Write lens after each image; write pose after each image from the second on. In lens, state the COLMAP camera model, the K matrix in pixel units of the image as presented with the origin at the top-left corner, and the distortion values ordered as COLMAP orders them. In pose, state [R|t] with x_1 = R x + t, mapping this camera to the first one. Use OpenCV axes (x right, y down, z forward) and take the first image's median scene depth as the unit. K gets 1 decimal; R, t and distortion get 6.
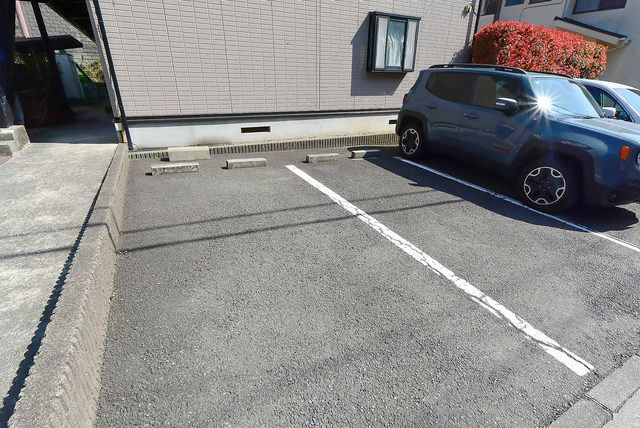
lens RADIAL K [[308.5, 0, 320.1], [0, 308.5, 208.8], [0, 0, 1]] dist [0.010401, -0.002563]
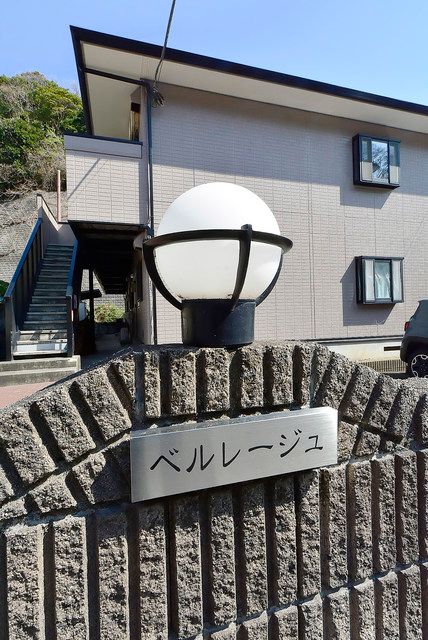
lens RADIAL K [[308.5, 0, 211.9], [0, 308.5, 316.8], [0, 0, 1]] dist [0.010401, -0.002563]
pose [[0.980014, -0.034653, -0.195886, -0.159212], [-0.042210, 0.926064, -0.374999, 0.026347], [0.194397, 0.375772, 0.906093, -0.065636]]
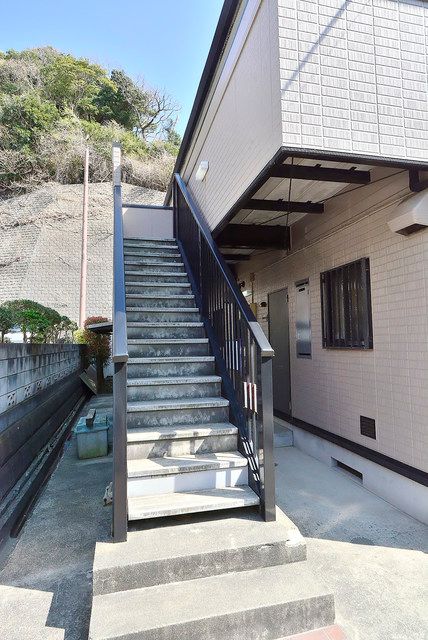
lens RADIAL K [[387.3, 0, 215.6], [0, 387.3, 319.0], [0, 0, 1]] dist [-0.001496, -0.000101]
pose [[0.965724, -0.037845, -0.256799, -0.738784], [-0.079326, 0.898956, -0.430797, -0.215416], [0.247154, 0.436402, 0.865141, 0.286226]]
